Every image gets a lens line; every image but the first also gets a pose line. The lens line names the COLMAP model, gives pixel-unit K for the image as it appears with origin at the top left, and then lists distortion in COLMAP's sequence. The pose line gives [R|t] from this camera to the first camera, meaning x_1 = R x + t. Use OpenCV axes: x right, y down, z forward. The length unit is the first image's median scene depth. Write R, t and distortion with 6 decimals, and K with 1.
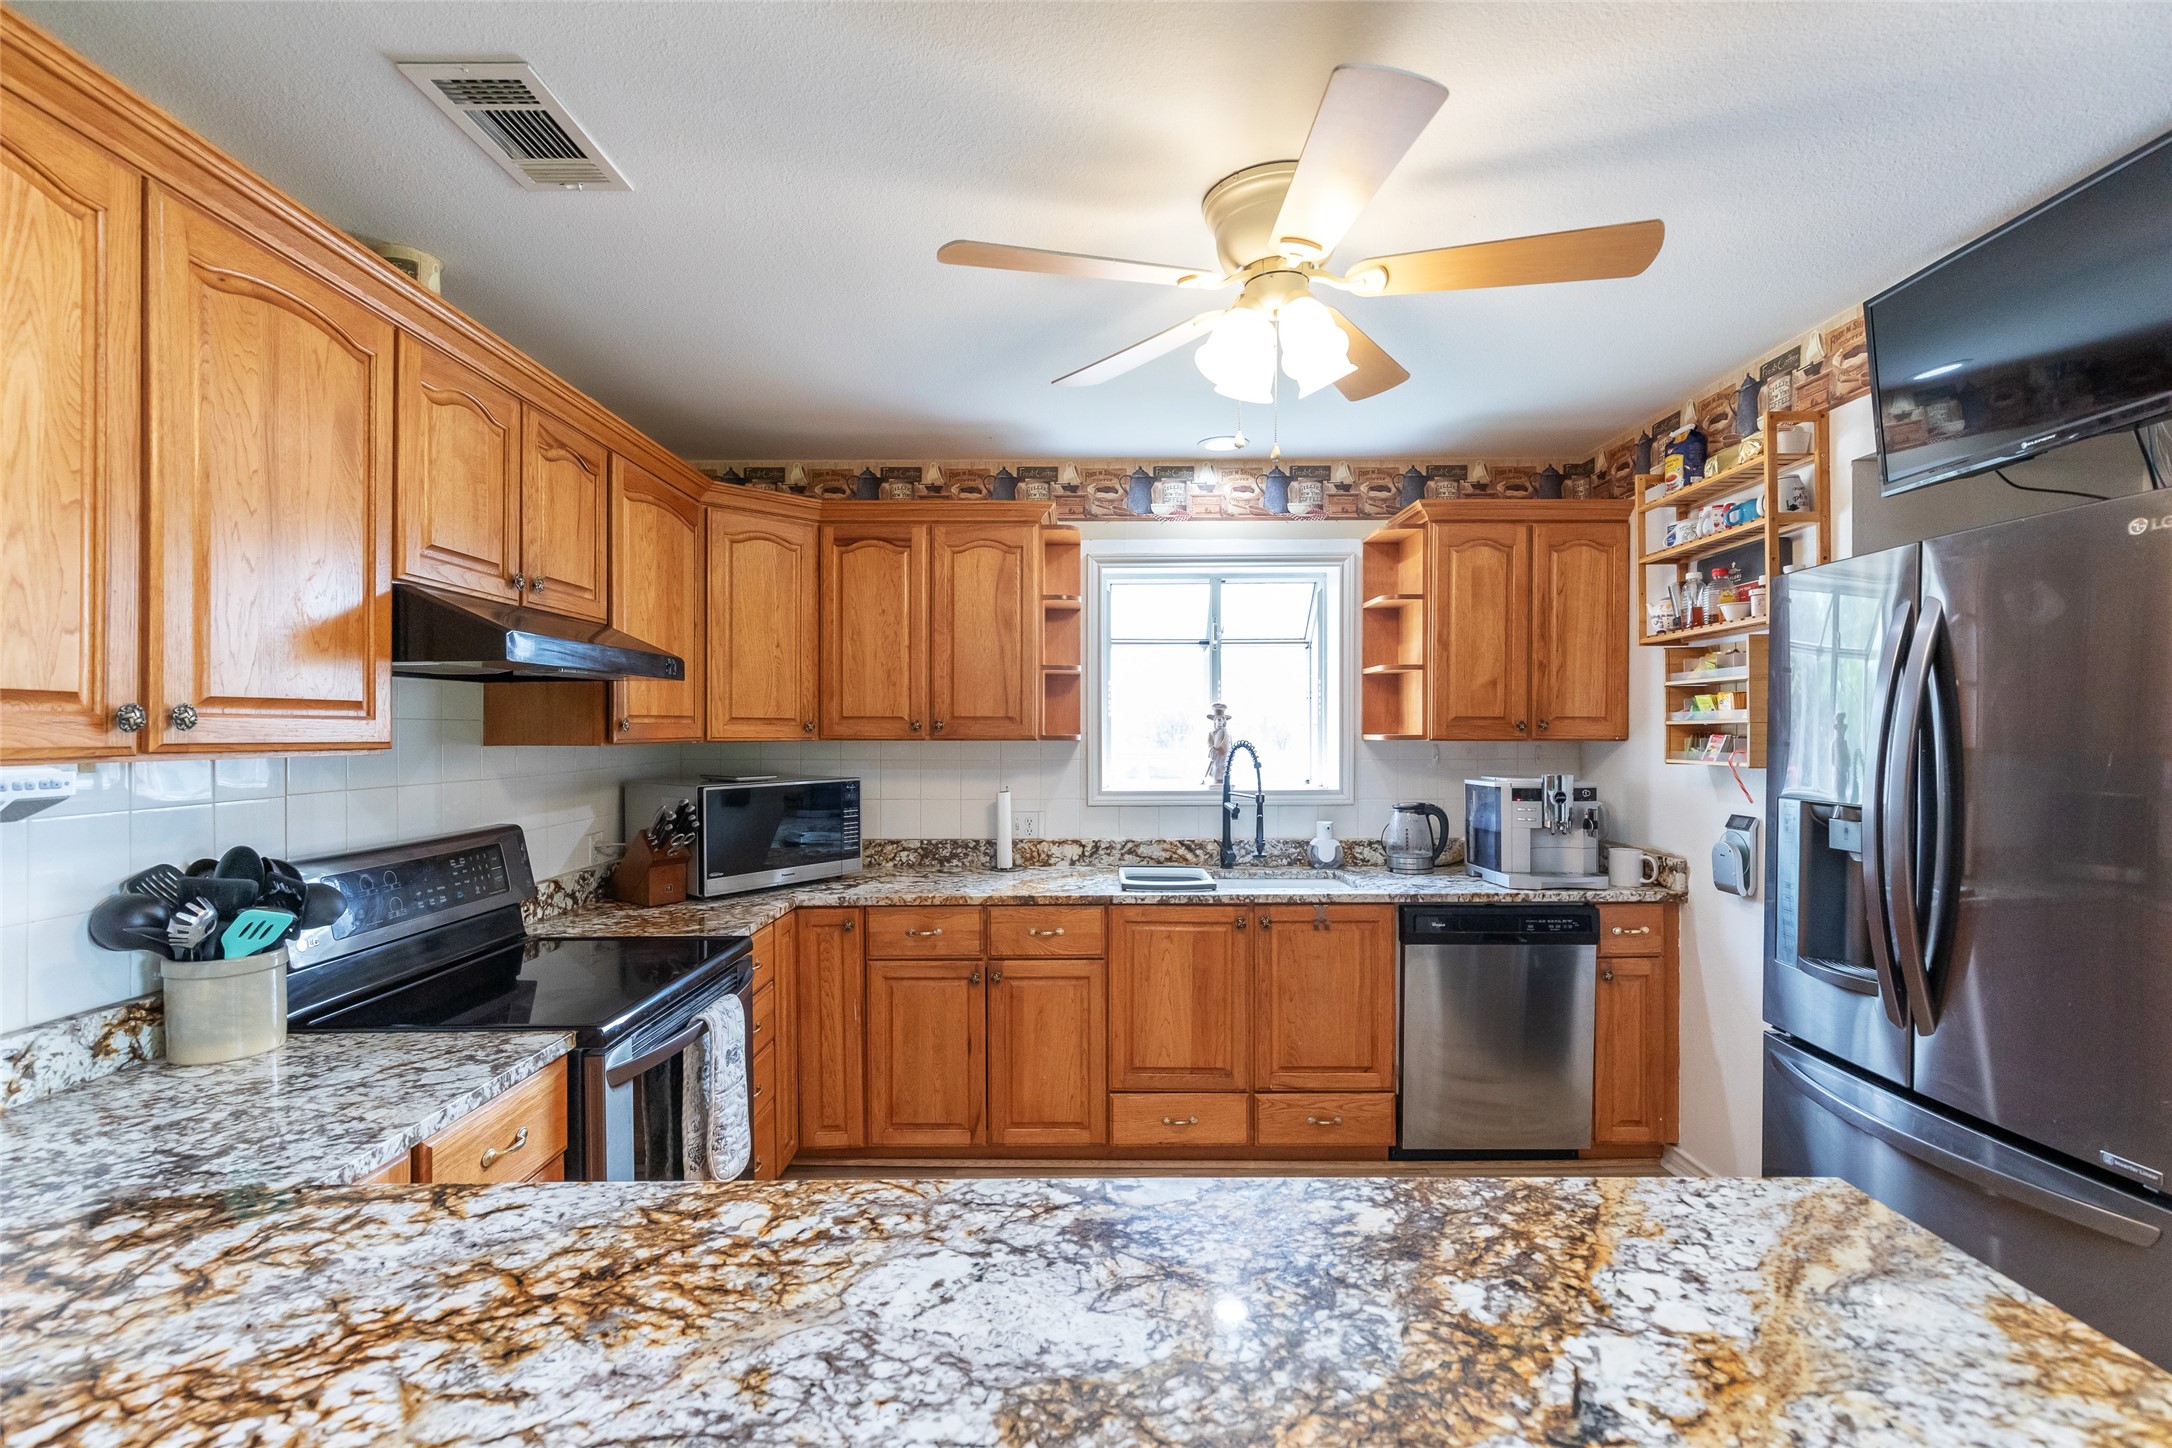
lens RADIAL K [[974.5, 0, 1090.0], [0, 974.5, 736.3], [0, 0, 1]] dist [0.008891, -0.000760]
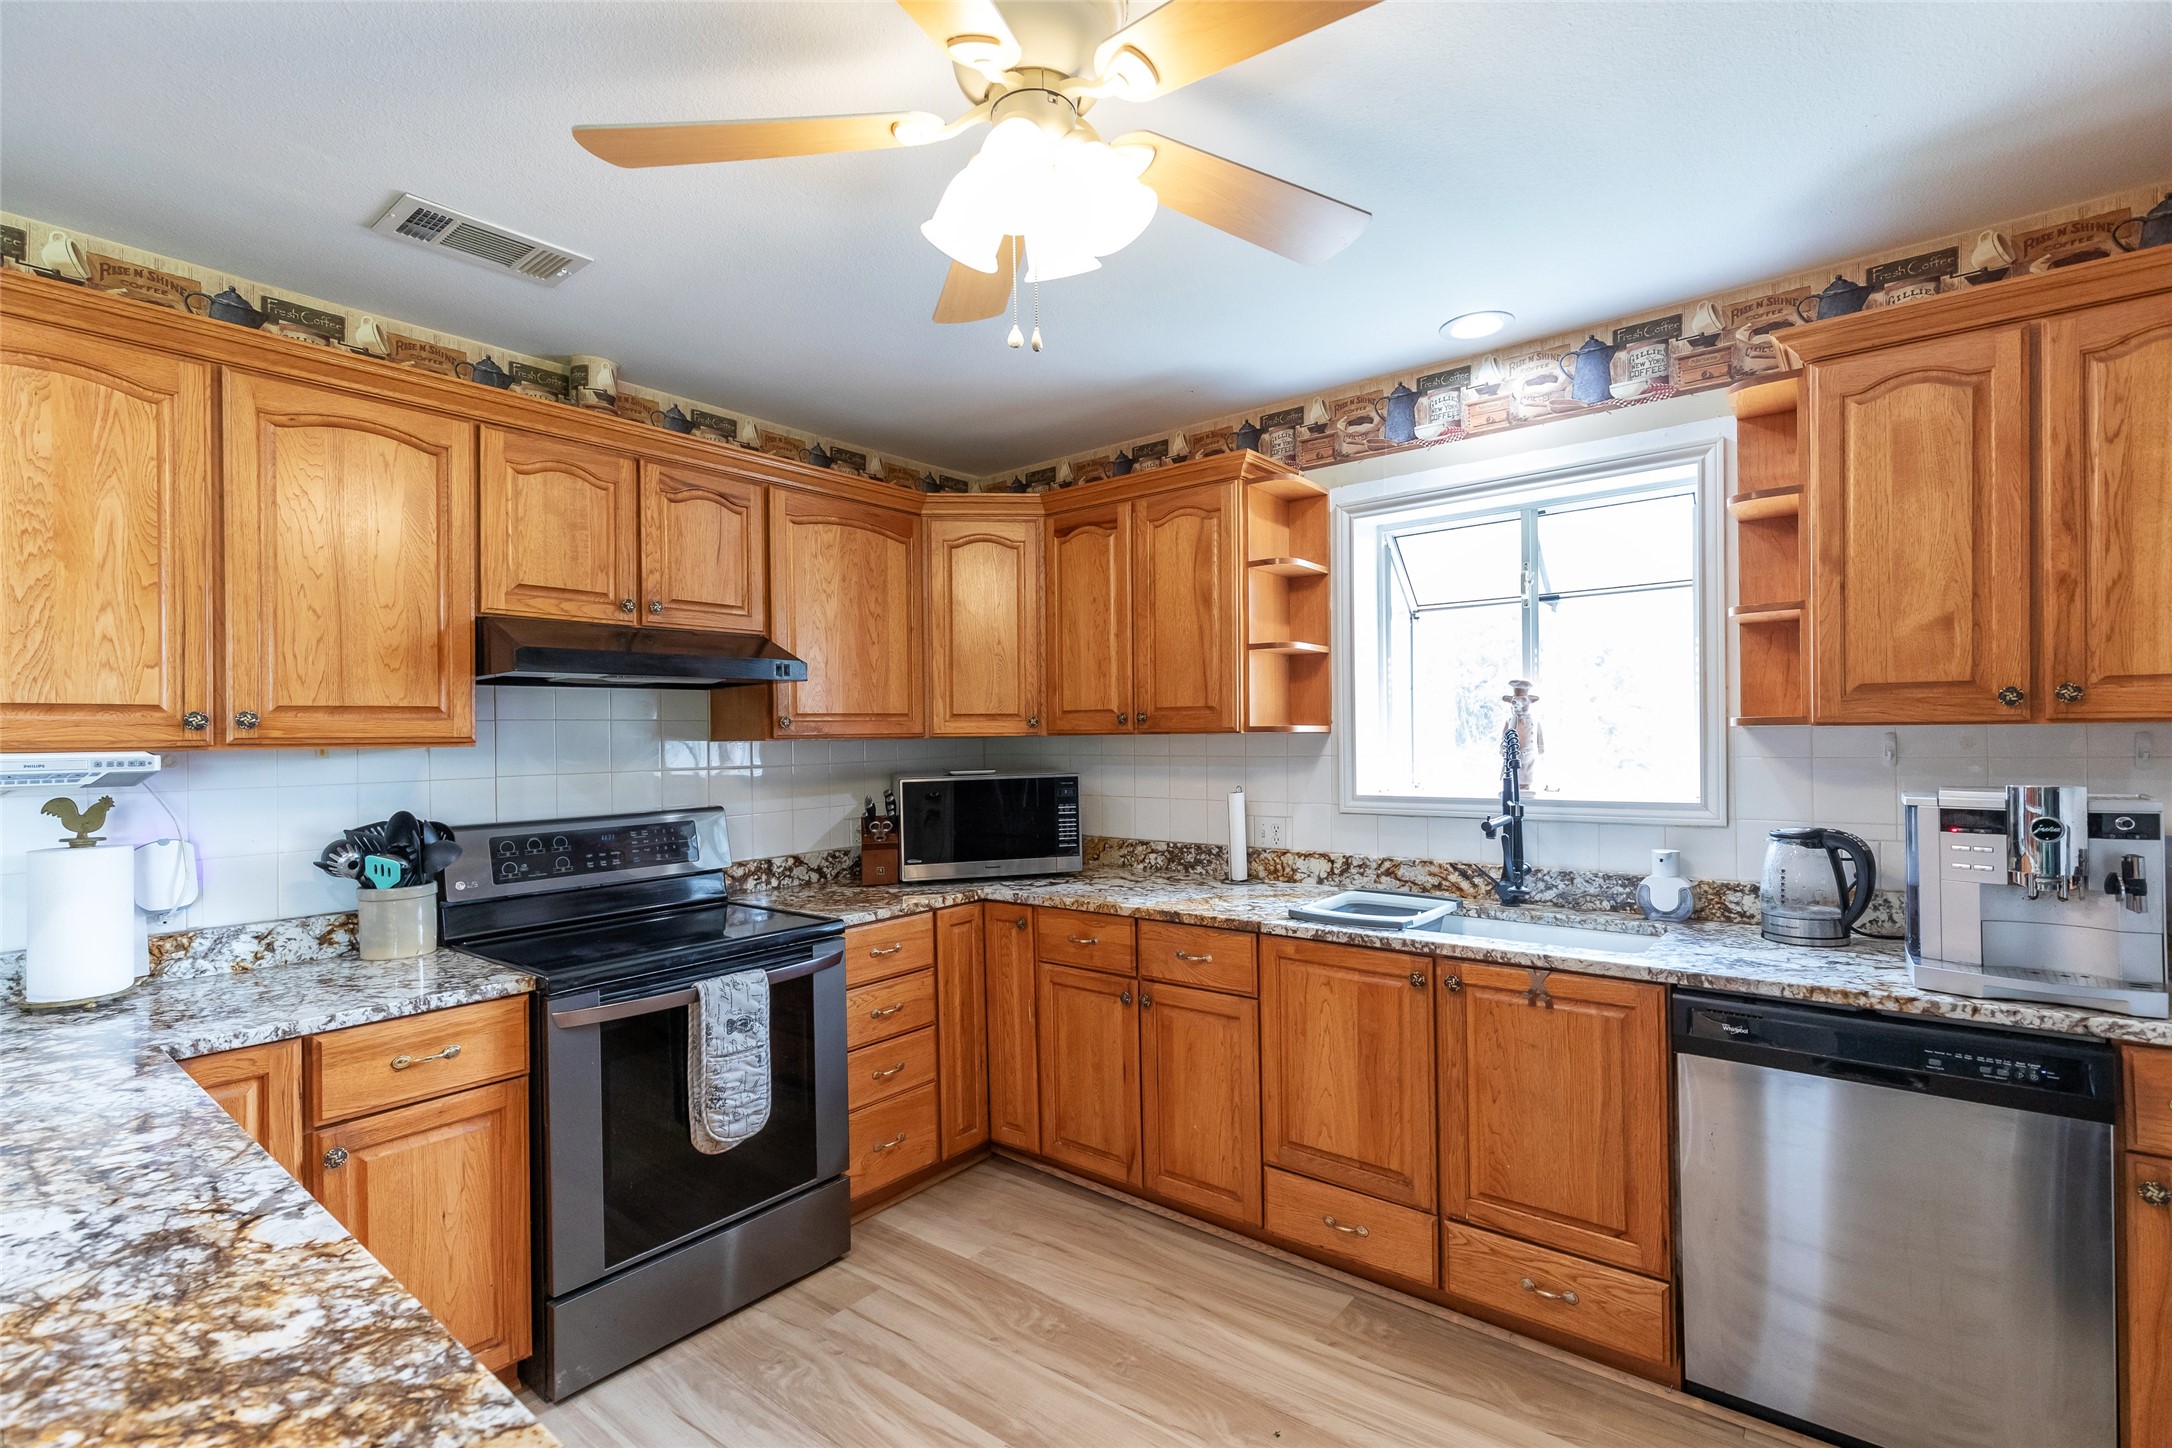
lens RADIAL K [[990.0, 0, 1079.4], [0, 990.0, 735.9], [0, 0, 1]] dist [0.006764, -0.000480]
pose [[0.777521, -0.009761, -0.628781, 0.411454], [0.009854, 0.999946, -0.003338, 0.008945], [0.628780, -0.003601, 0.777575, 0.255325]]
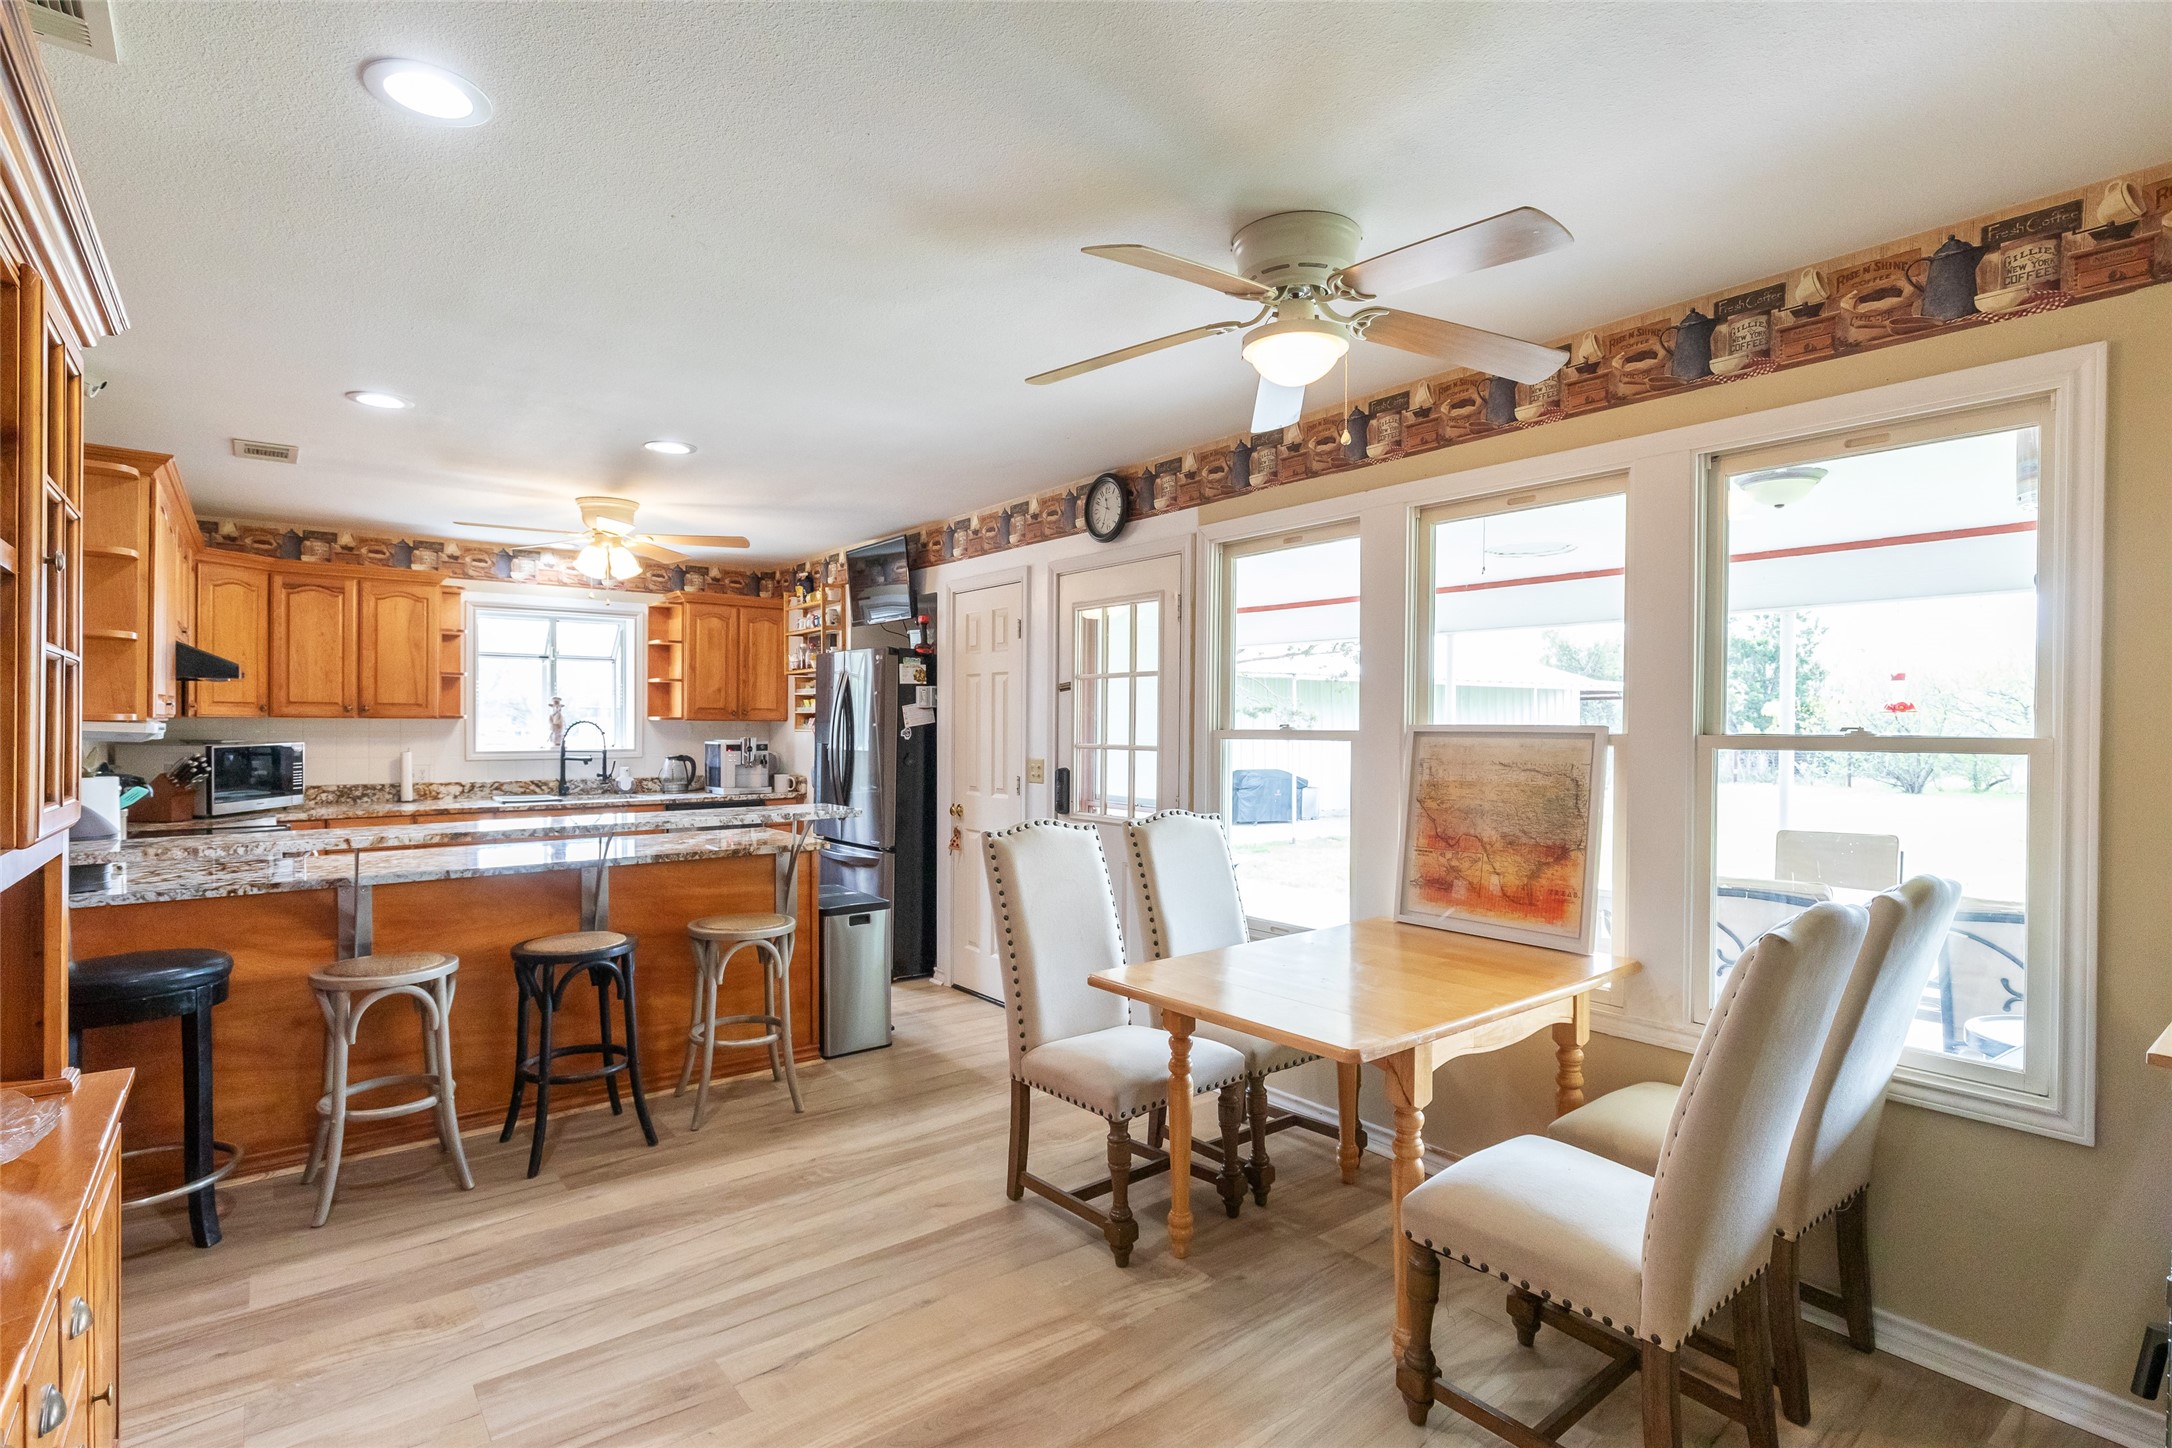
lens RADIAL K [[1056.3, 0, 1079.6], [0, 1056.3, 731.3], [0, 0, 1]] dist [-0.002191, -0.000314]
pose [[0.793401, -0.000064, 0.608700, -0.297882], [-0.005296, 0.999961, 0.007008, 0.007905], [-0.608677, -0.008784, 0.793370, -1.121842]]
